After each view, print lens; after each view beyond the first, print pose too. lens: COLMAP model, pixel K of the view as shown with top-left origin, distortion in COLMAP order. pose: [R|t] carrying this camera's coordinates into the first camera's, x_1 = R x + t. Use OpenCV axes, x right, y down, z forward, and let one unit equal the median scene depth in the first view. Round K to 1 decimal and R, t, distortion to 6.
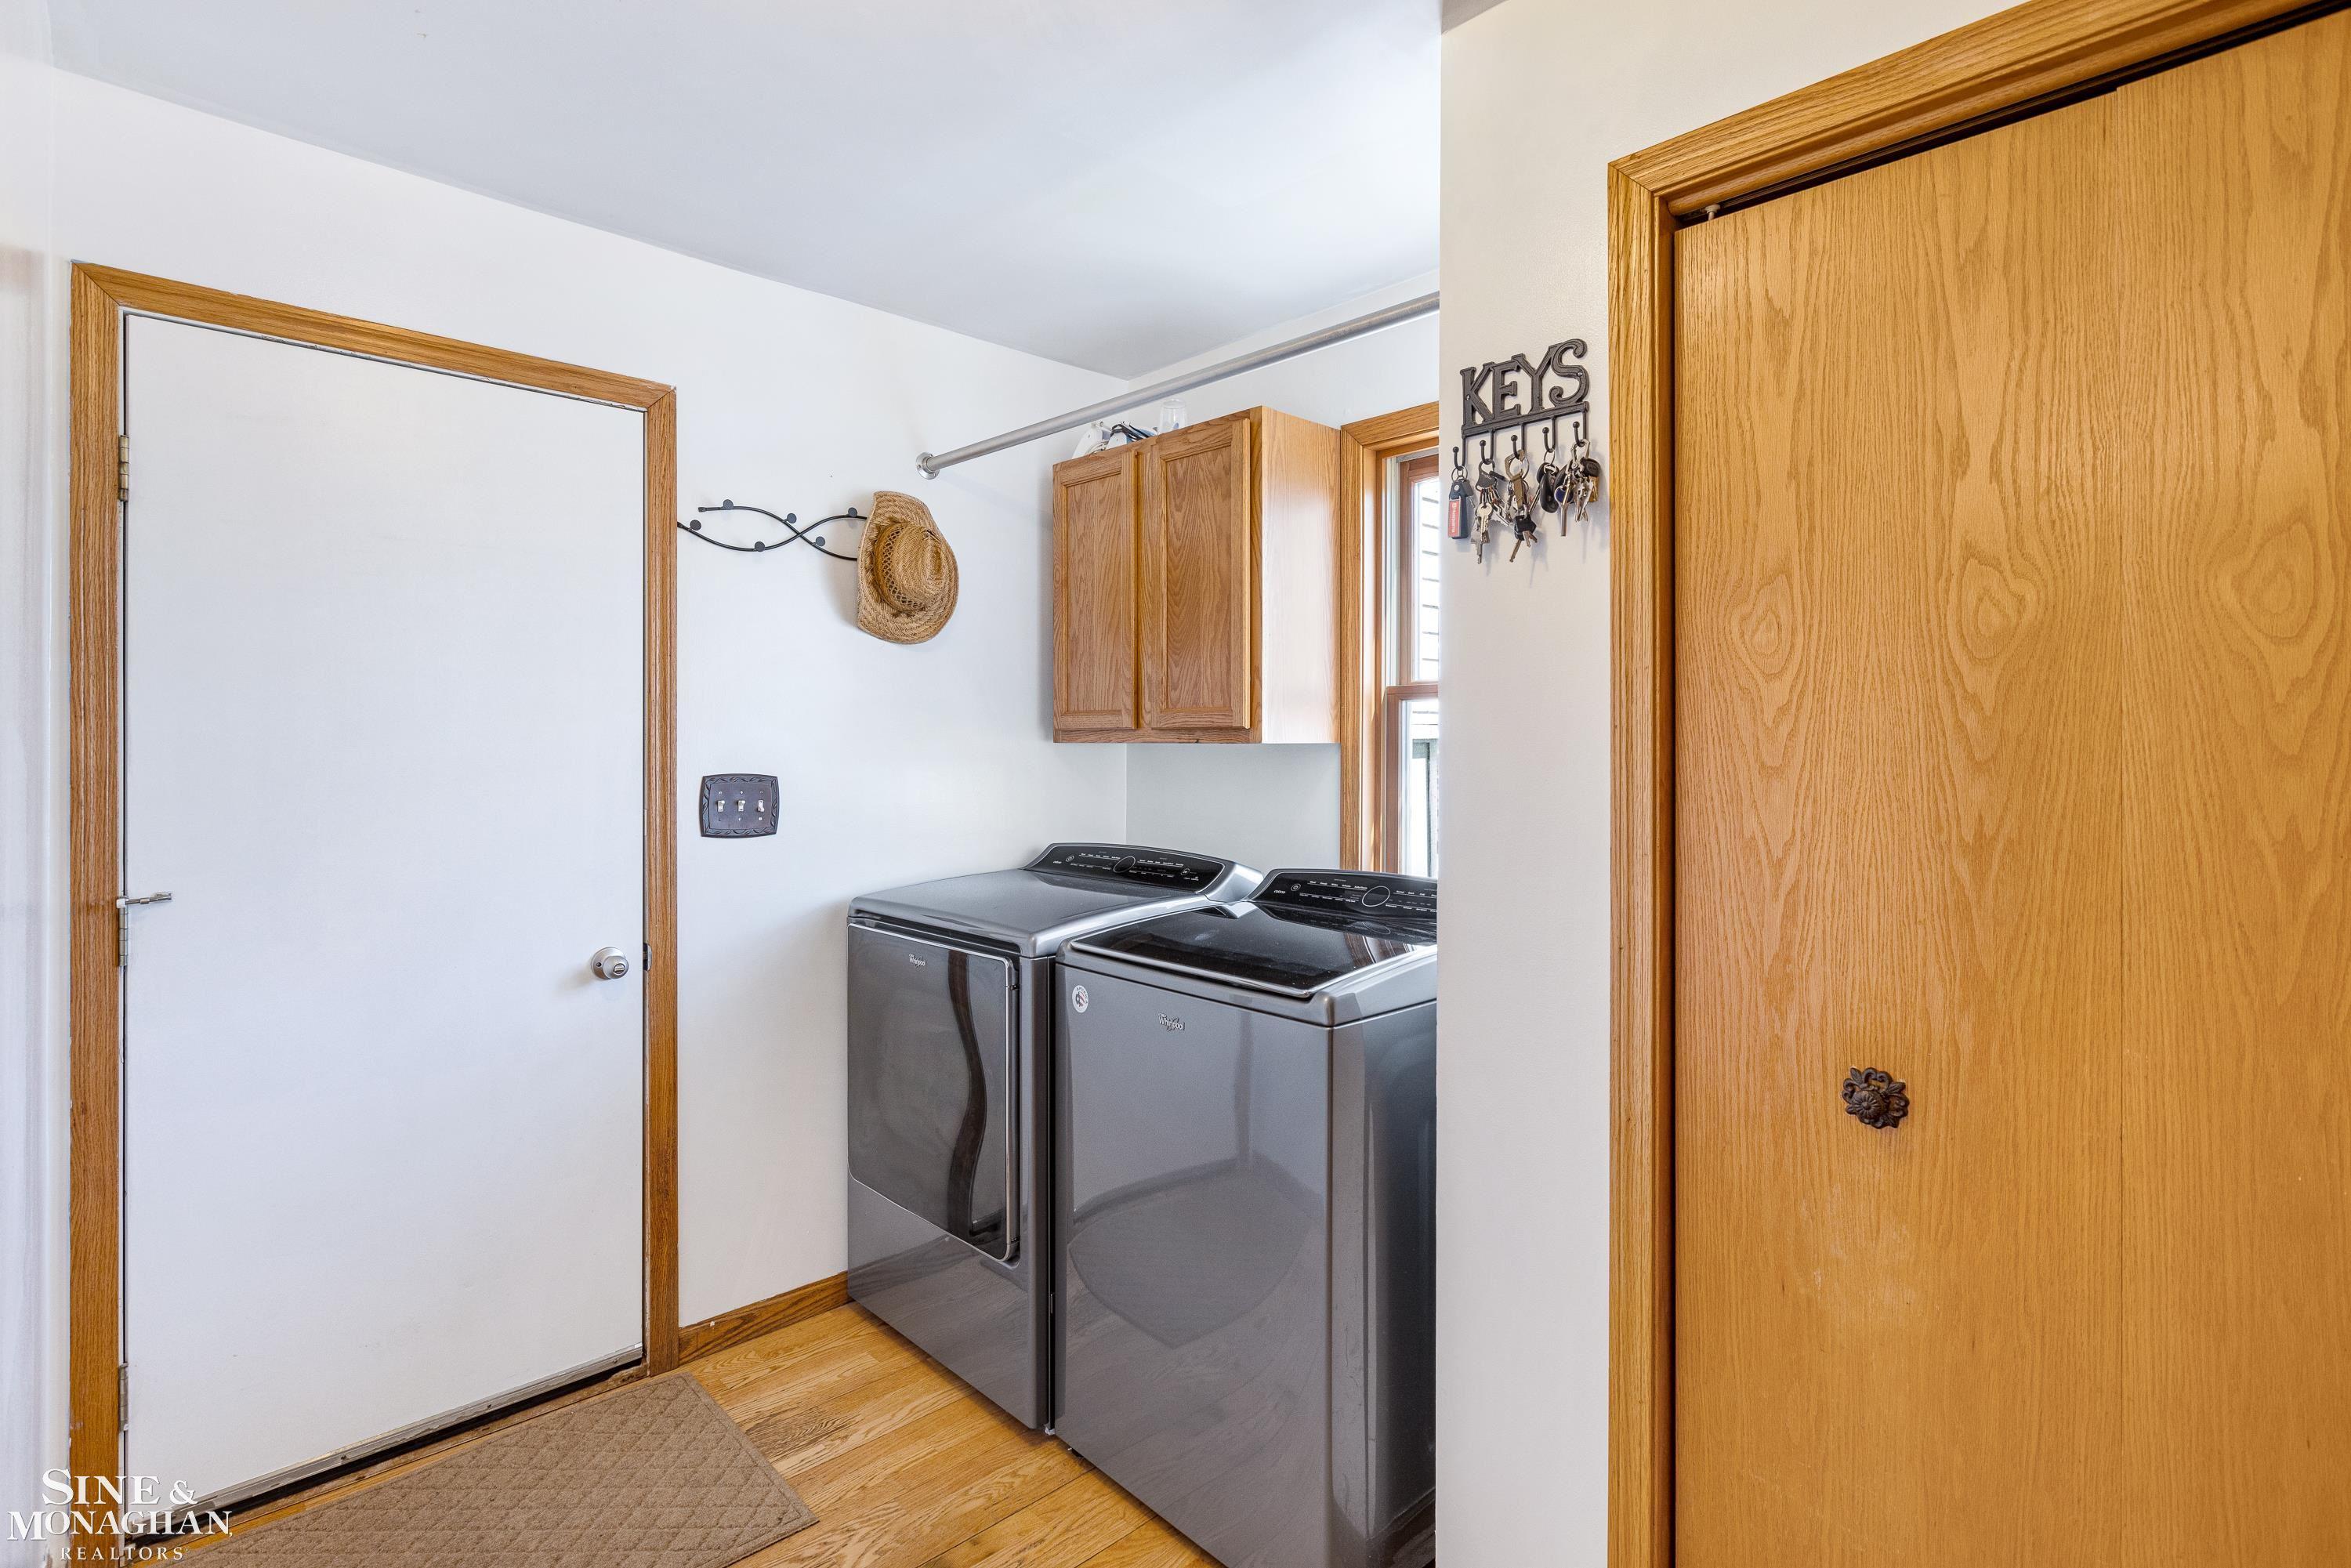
lens RADIAL K [[1127.4, 0, 1178.5], [0, 1127.4, 749.8], [0, 0, 1]] dist [-0.000065, -0.000004]
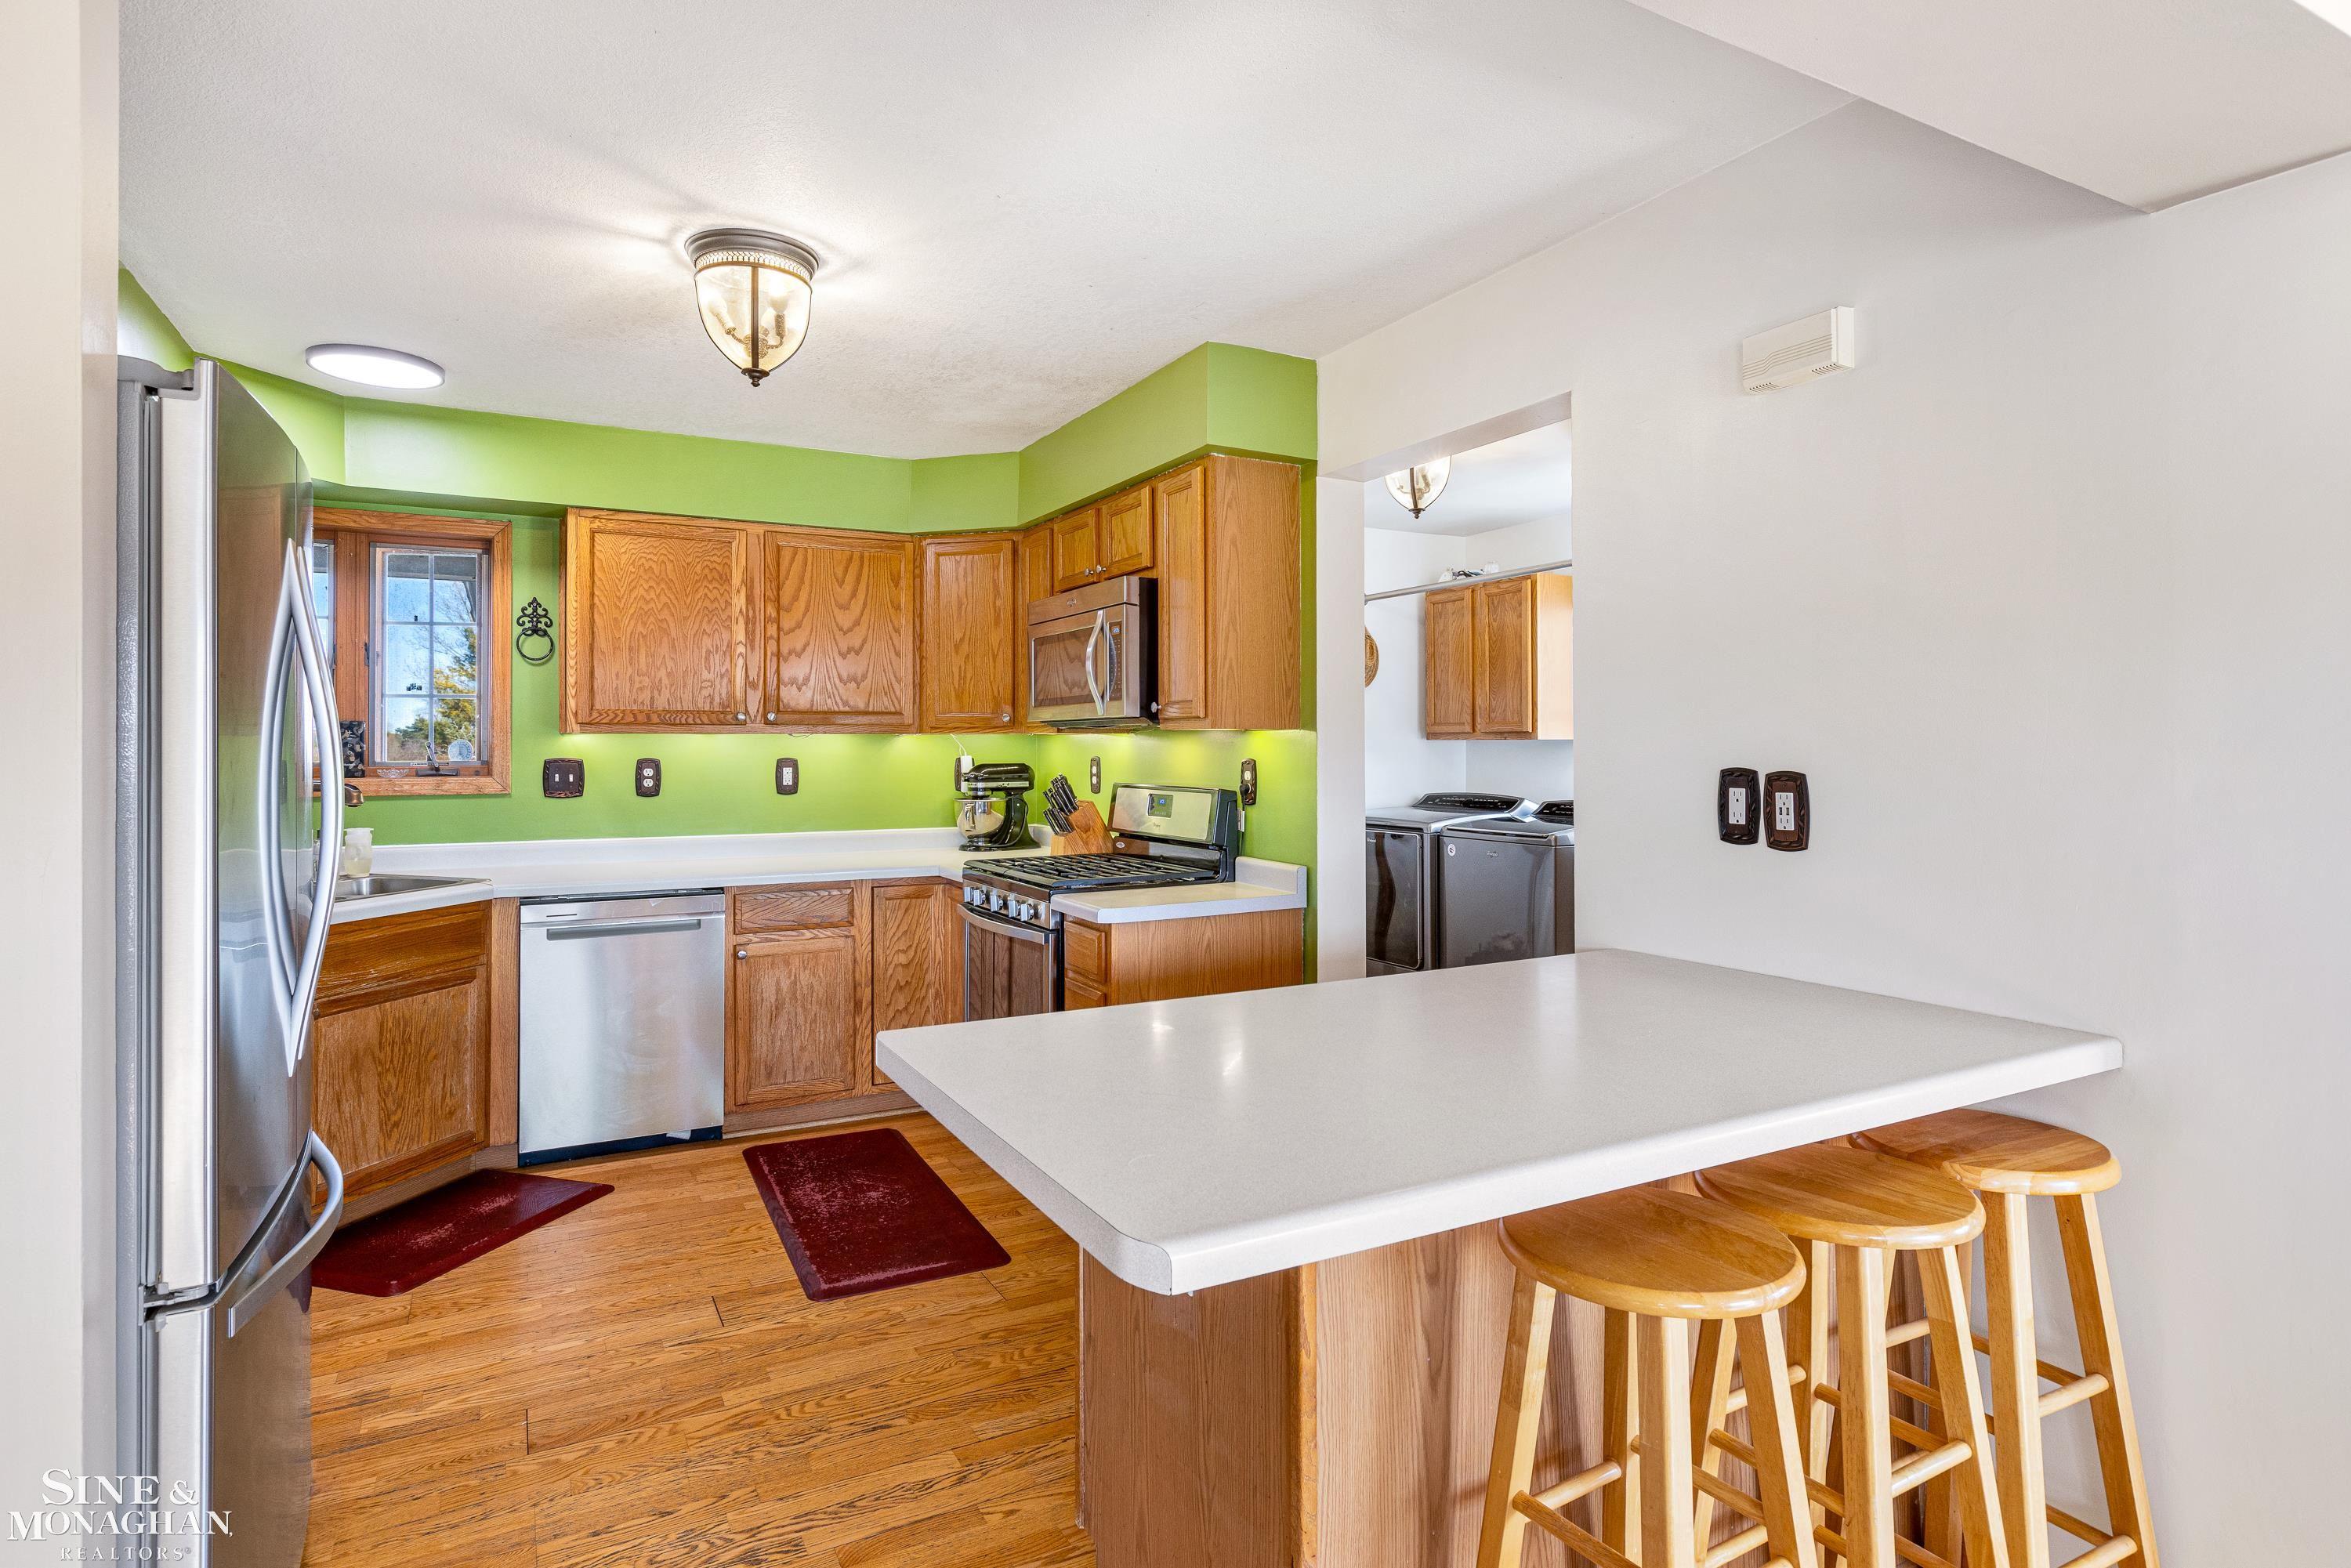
lens RADIAL K [[1218.9, 0, 1174.0], [0, 1218.9, 745.8], [0, 0, 1]] dist [0.001266, 0.000797]
pose [[0.964855, -0.006993, -0.262688, 0.017219], [0.006698, 0.999976, -0.002016, 0.005229], [0.262696, 0.000186, 0.964879, -1.180273]]
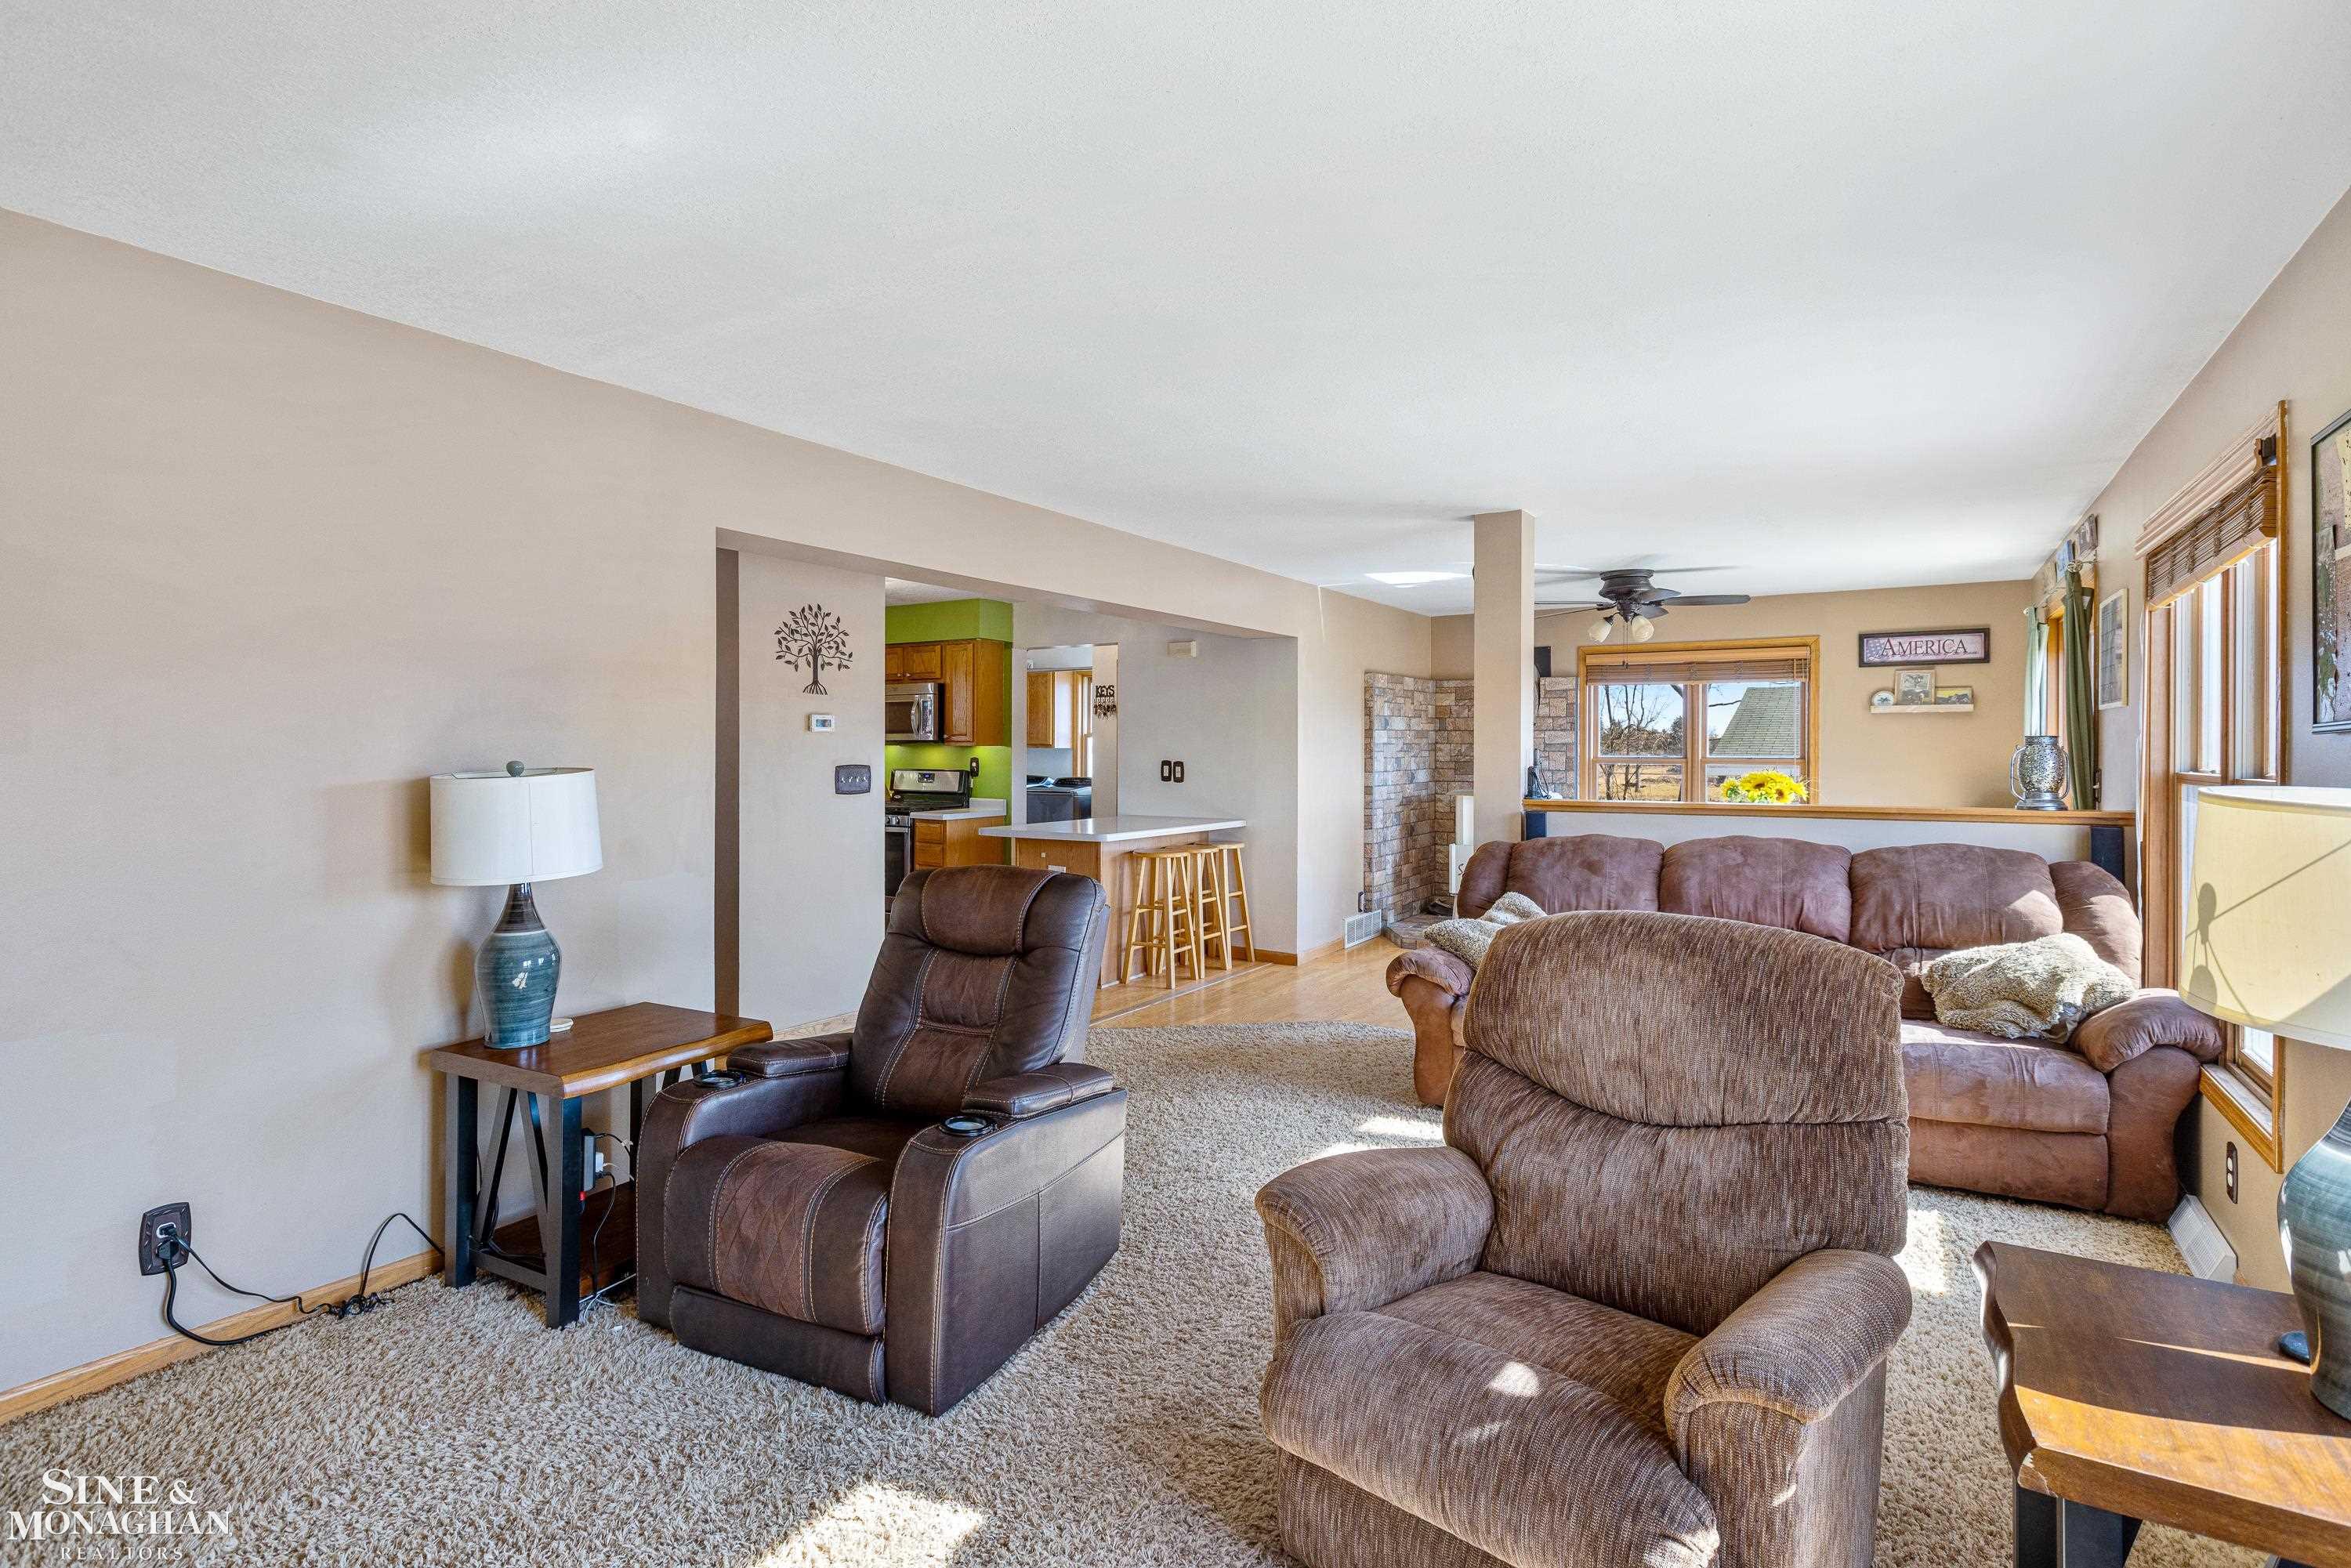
lens RADIAL K [[1127.4, 0, 1178.5], [0, 1127.4, 749.8], [0, 0, 1]] dist [-0.000065, -0.000004]
pose [[0.968826, -0.000804, 0.247742, -0.478471], [-0.000201, 0.999992, 0.004033, -0.015450], [-0.247744, -0.003957, 0.968818, -2.937929]]
